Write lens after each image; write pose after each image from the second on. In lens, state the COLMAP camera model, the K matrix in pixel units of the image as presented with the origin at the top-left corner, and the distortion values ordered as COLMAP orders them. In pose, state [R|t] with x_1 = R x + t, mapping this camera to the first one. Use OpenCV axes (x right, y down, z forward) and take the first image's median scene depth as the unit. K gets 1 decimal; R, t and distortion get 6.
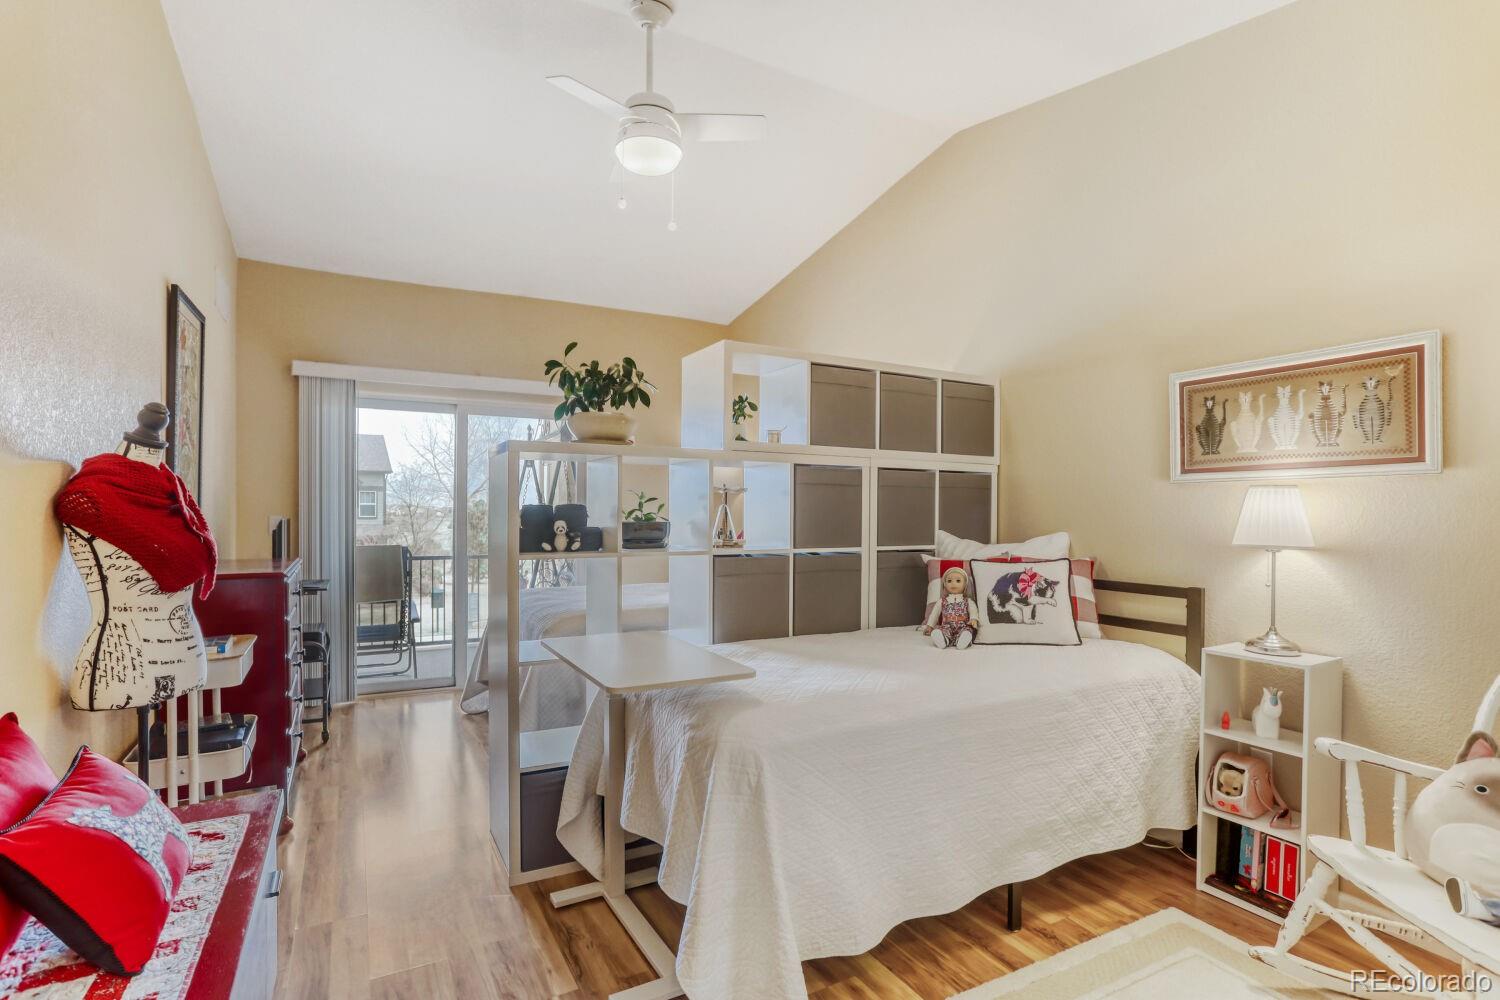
lens RADIAL K [[729.6, 0, 770.0], [0, 729.6, 523.2], [0, 0, 1]] dist [-0.035348, 0.009974]
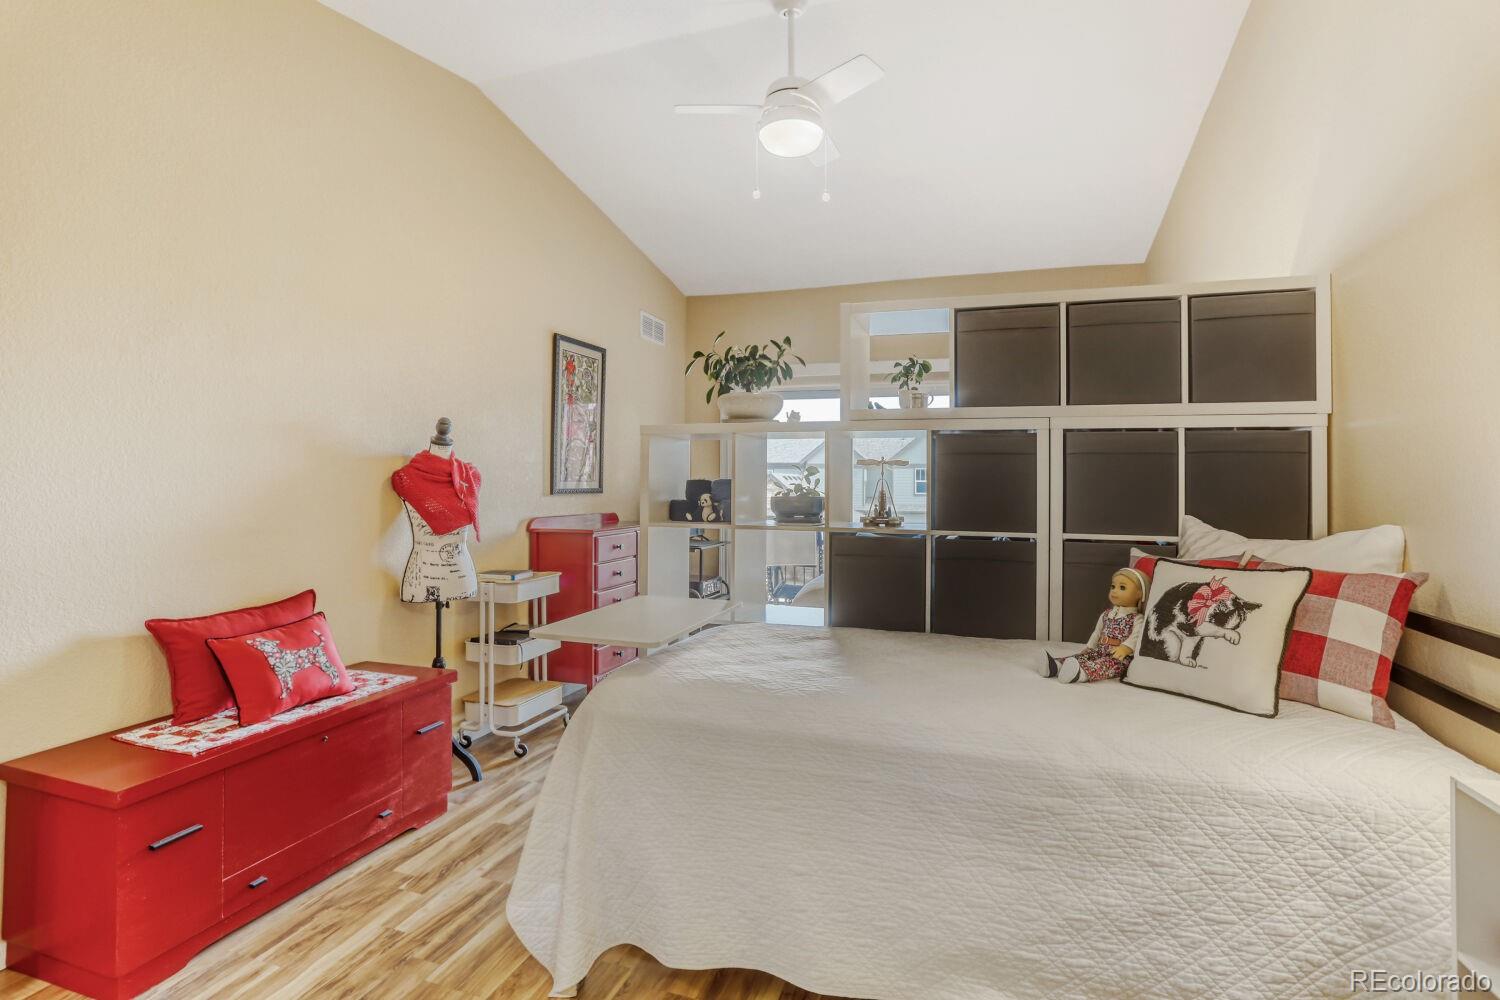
lens RADIAL K [[729.6, 0, 750.0], [0, 729.6, 484.0], [0, 0, 1]] dist [-0.035348, 0.009974]
pose [[0.662631, 0.000139, -0.748946, 0.557715], [-0.015748, 0.999781, -0.013747, -0.004533], [0.748780, 0.020903, 0.662489, 0.287913]]
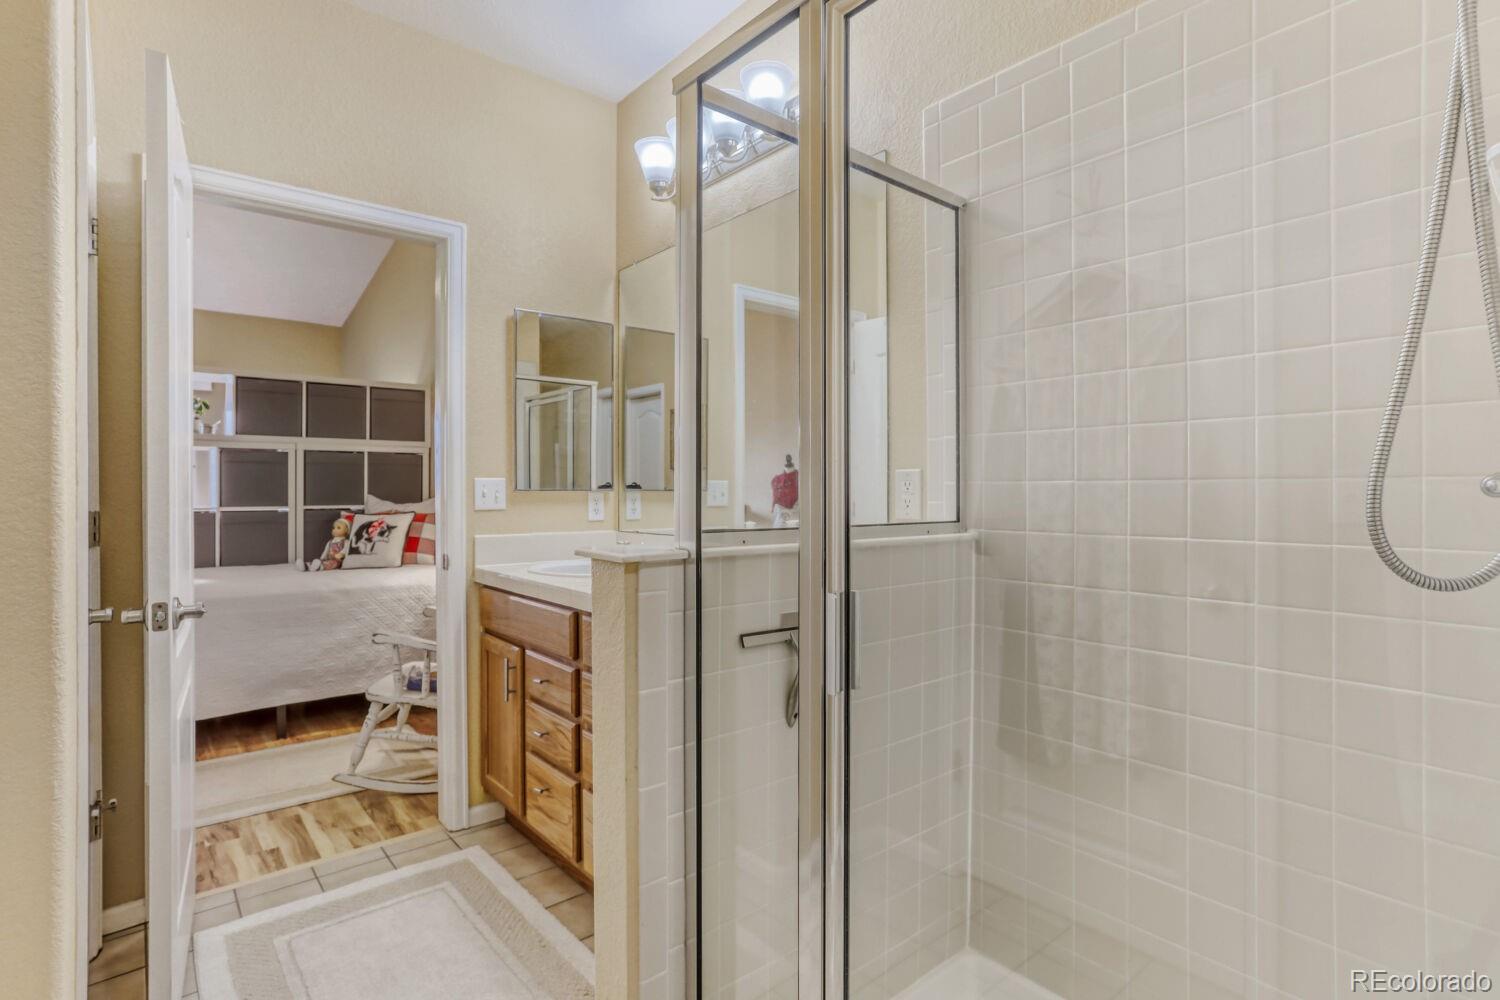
lens RADIAL K [[753.9, 0, 752.8], [0, 753.9, 488.7], [0, 0, 1]] dist [-0.019426, -0.000218]
pose [[0.985984, -0.001237, 0.166833, 0.856989], [0.004414, 0.999816, -0.018674, 0.033699], [-0.166779, 0.019149, 0.985808, -0.647130]]
